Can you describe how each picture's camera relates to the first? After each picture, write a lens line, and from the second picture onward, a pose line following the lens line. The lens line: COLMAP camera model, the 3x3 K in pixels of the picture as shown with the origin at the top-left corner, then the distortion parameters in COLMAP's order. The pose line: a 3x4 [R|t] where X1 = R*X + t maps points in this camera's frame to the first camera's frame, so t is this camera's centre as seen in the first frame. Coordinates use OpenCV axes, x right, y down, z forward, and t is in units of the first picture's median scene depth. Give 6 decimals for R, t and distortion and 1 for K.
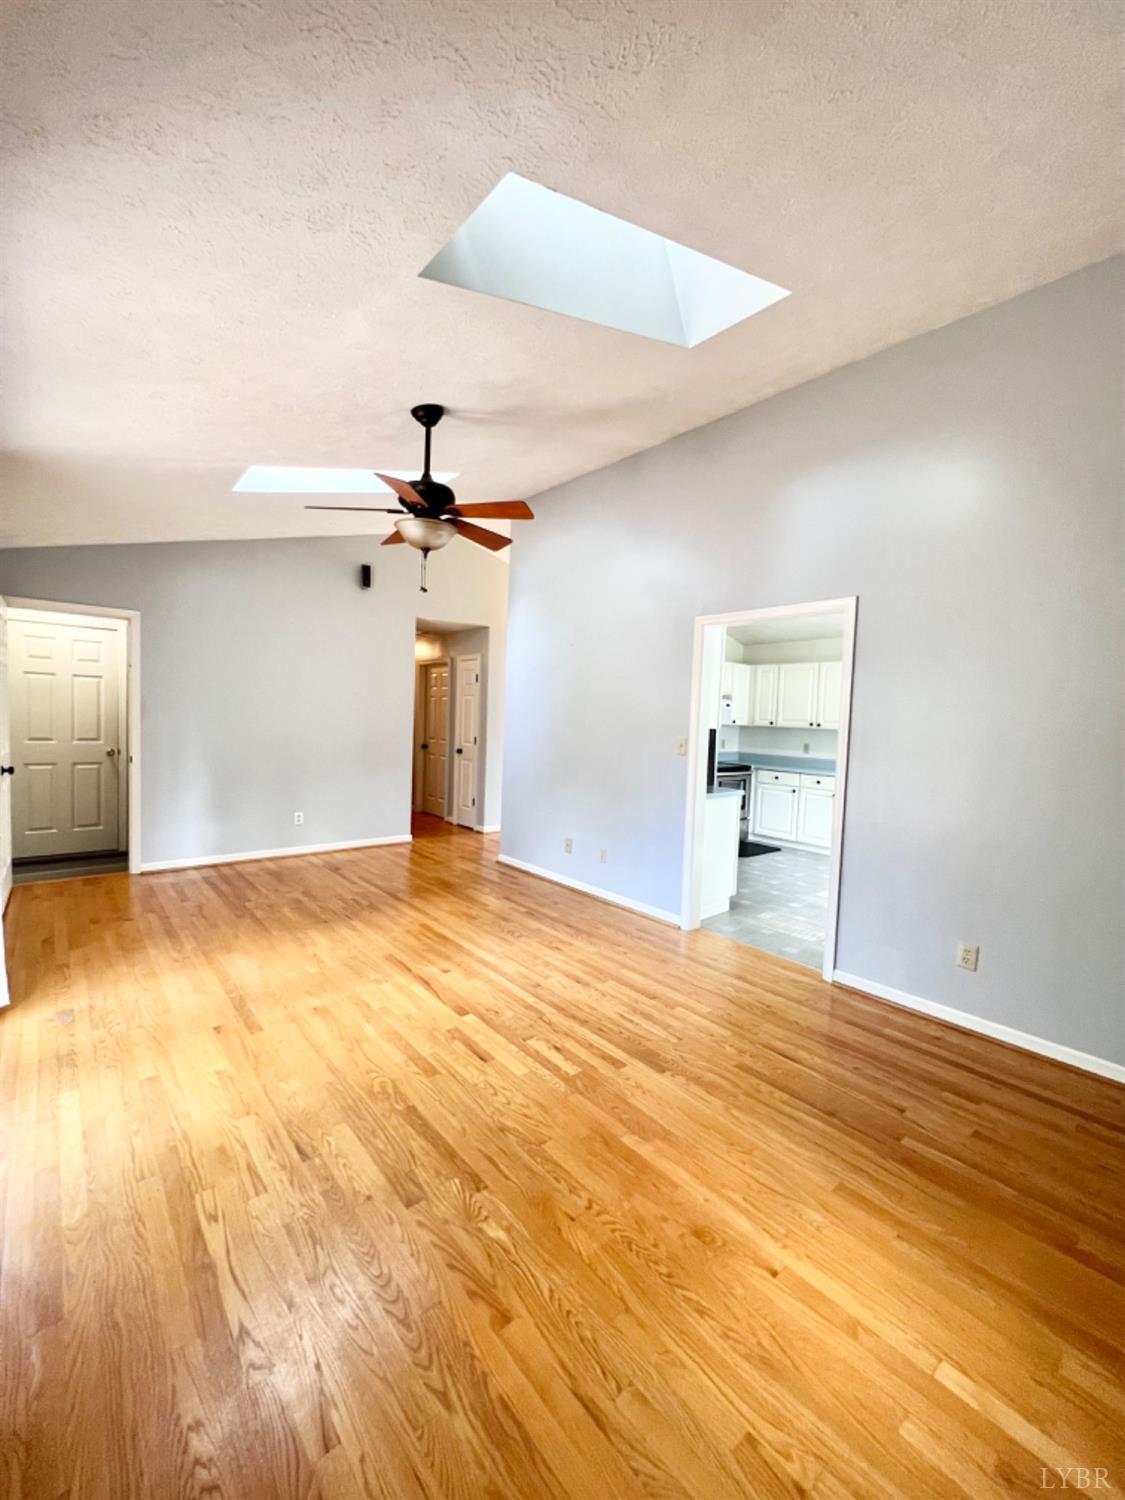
lens RADIAL K [[597.3, 0, 562.5], [0, 597.3, 750.0], [0, 0, 1]] dist [-0.003492, 0.000407]
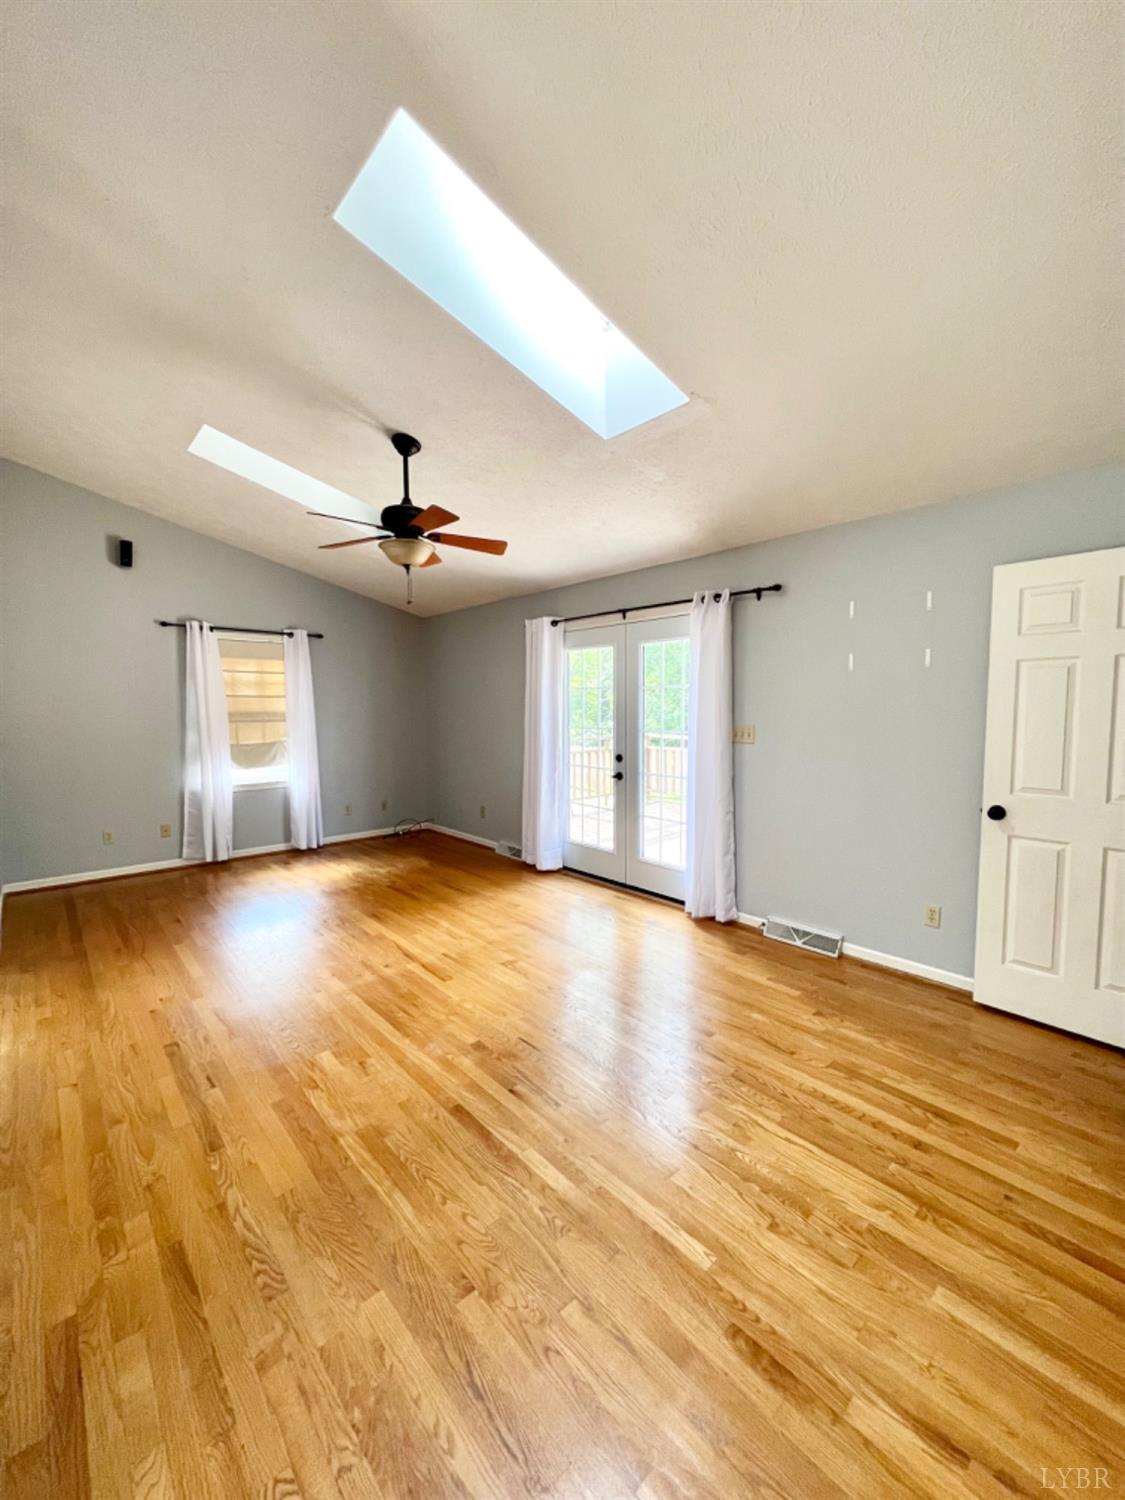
lens RADIAL K [[597.3, 0, 562.5], [0, 597.3, 750.0], [0, 0, 1]] dist [-0.003492, 0.000407]
pose [[-0.999278, -0.031433, -0.021358, -0.461009], [-0.033920, 0.991154, 0.128310, -0.134024], [0.017136, 0.128942, -0.991504, 1.964579]]
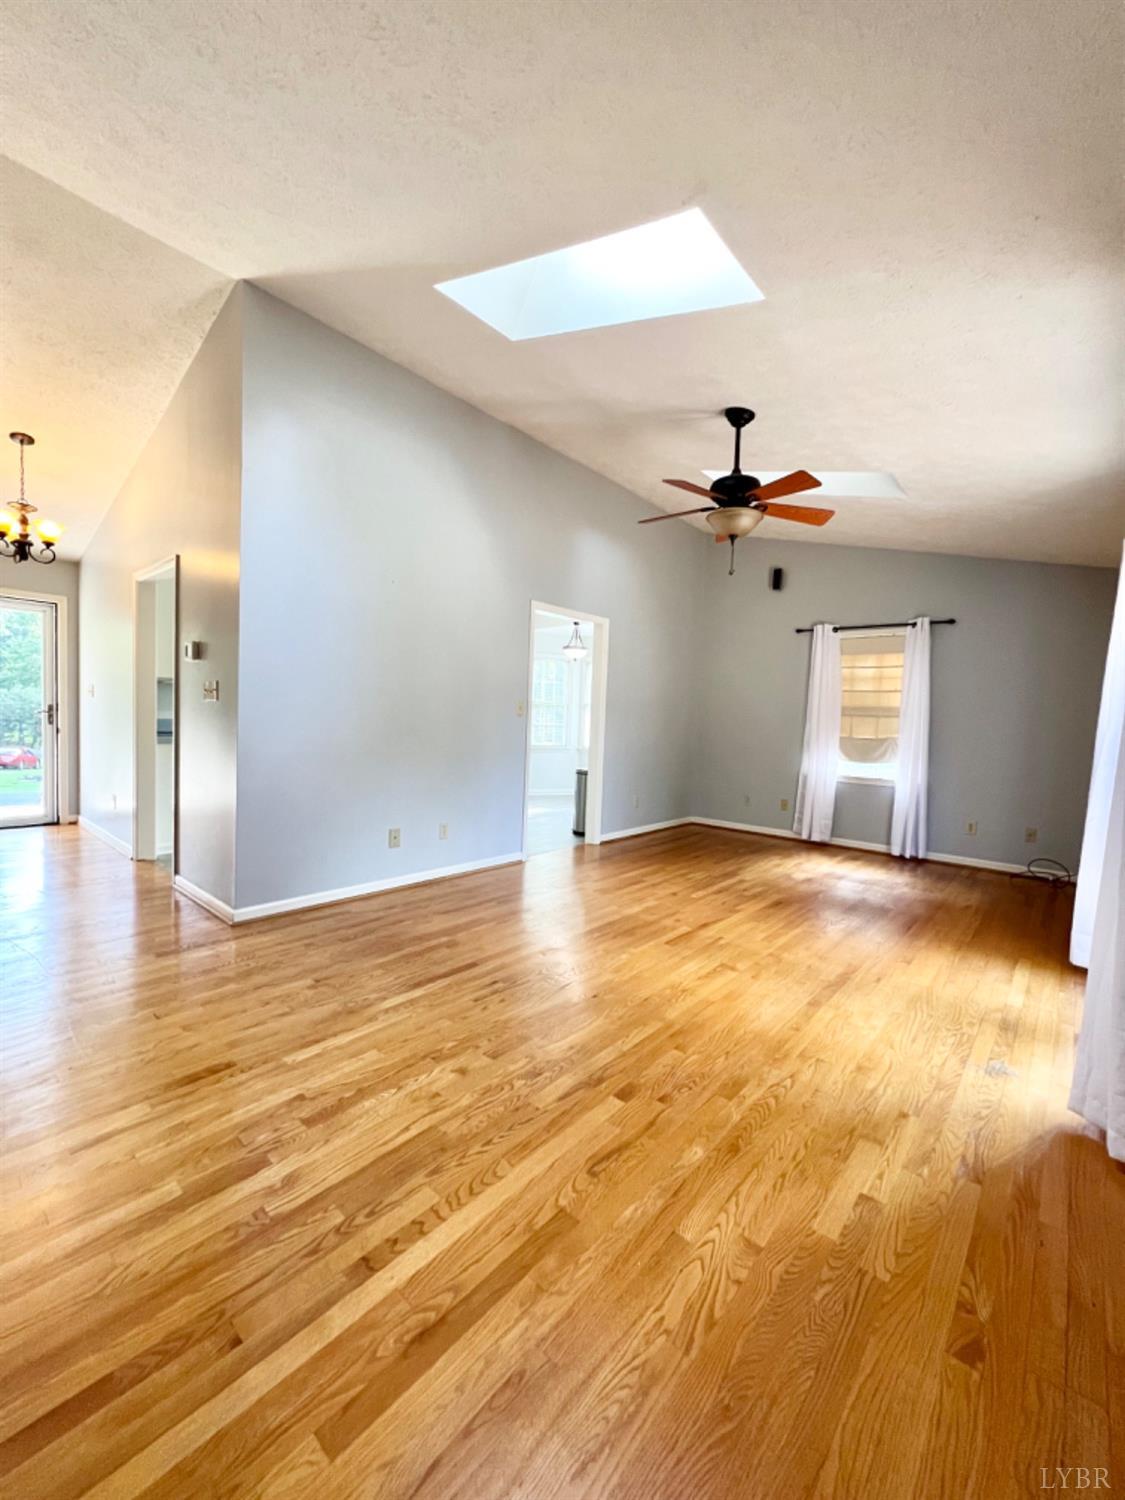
lens RADIAL K [[597.3, 0, 562.5], [0, 597.3, 750.0], [0, 0, 1]] dist [-0.003492, 0.000407]
pose [[-0.145653, -0.094294, 0.984832, -1.205257], [0.012732, 0.995186, 0.097169, -0.046118], [-0.989254, 0.026691, -0.143752, 1.355562]]
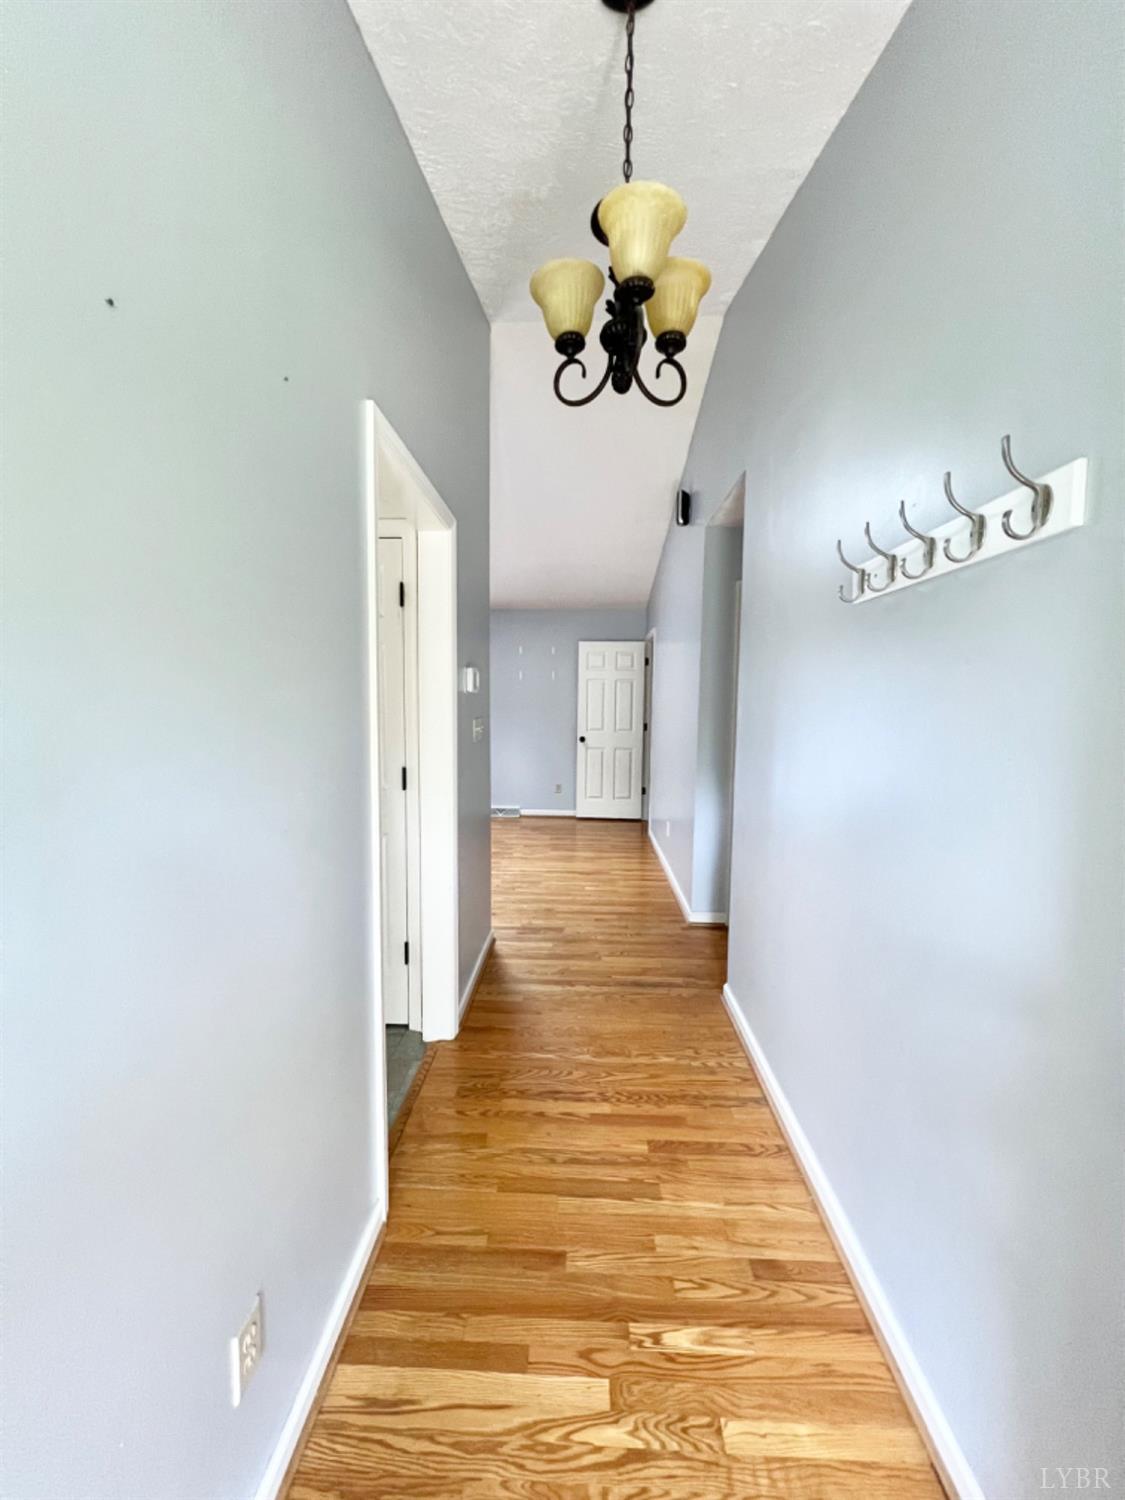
lens RADIAL K [[597.3, 0, 562.5], [0, 597.3, 750.0], [0, 0, 1]] dist [-0.003492, 0.000407]
pose [[-0.675025, 0.021129, -0.737493, 0.510087], [-0.076734, 0.992158, 0.098659, -0.125656], [0.733794, 0.123188, -0.668110, 2.517535]]
